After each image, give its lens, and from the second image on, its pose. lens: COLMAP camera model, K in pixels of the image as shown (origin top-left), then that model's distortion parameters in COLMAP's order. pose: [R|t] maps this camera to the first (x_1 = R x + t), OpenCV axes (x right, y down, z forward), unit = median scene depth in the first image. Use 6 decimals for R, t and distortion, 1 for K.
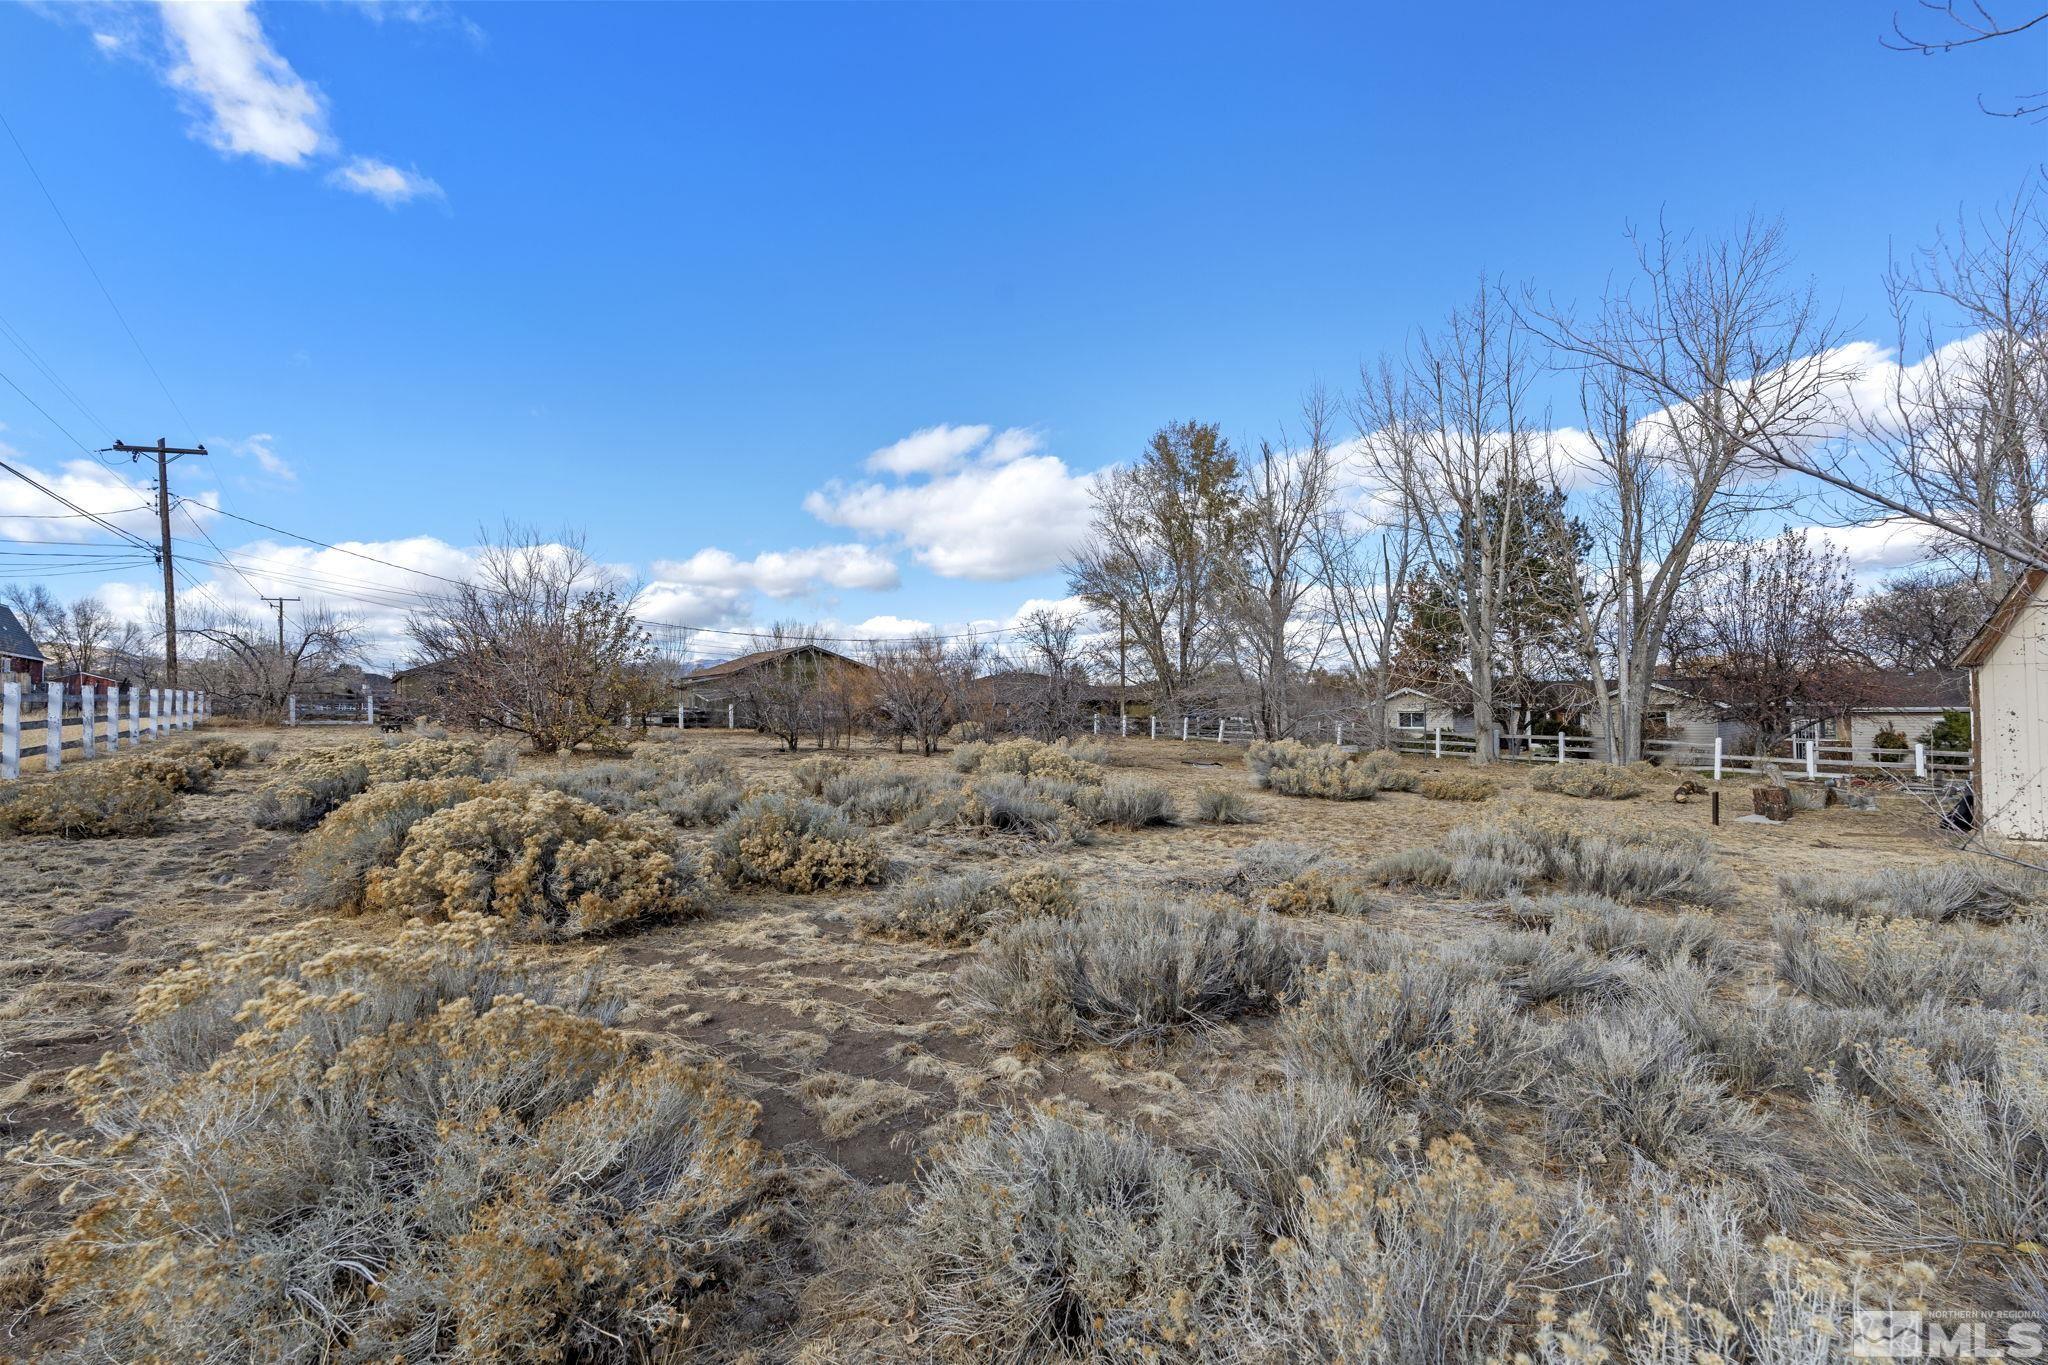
lens RADIAL K [[888.2, 0, 1018.6], [0, 888.2, 686.7], [0, 0, 1]] dist [-0.004679, -0.000180]
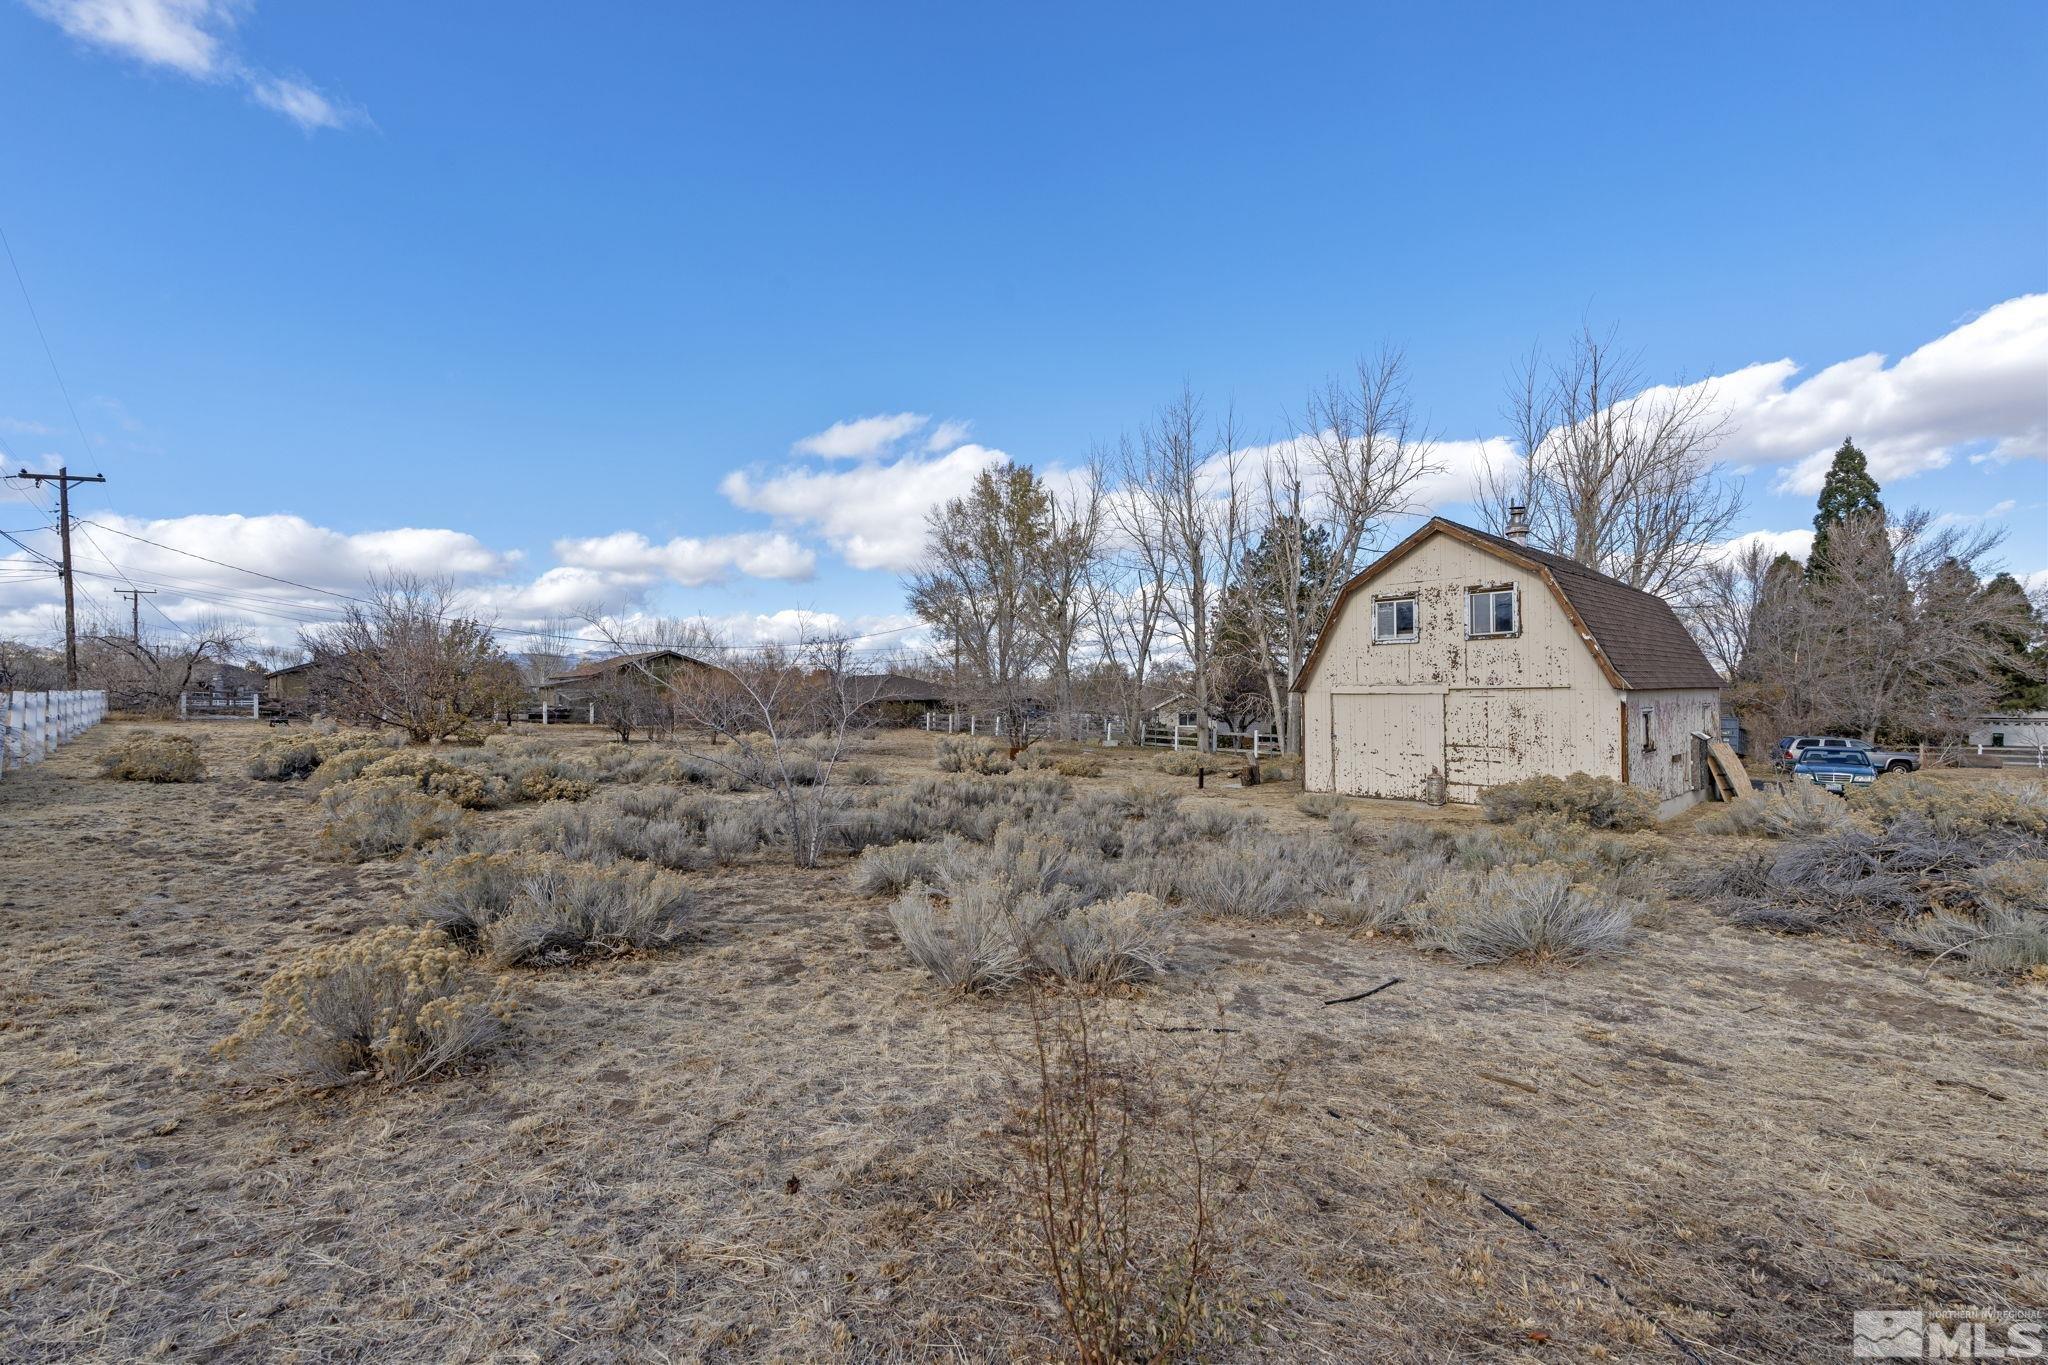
lens RADIAL K [[888.2, 0, 1018.6], [0, 888.2, 686.7], [0, 0, 1]] dist [-0.004679, -0.000180]
pose [[0.994261, 0.009636, 0.106547, 0.116426], [-0.010058, 0.999944, 0.003429, -0.012183], [-0.106508, -0.004481, 0.994302, -0.224461]]
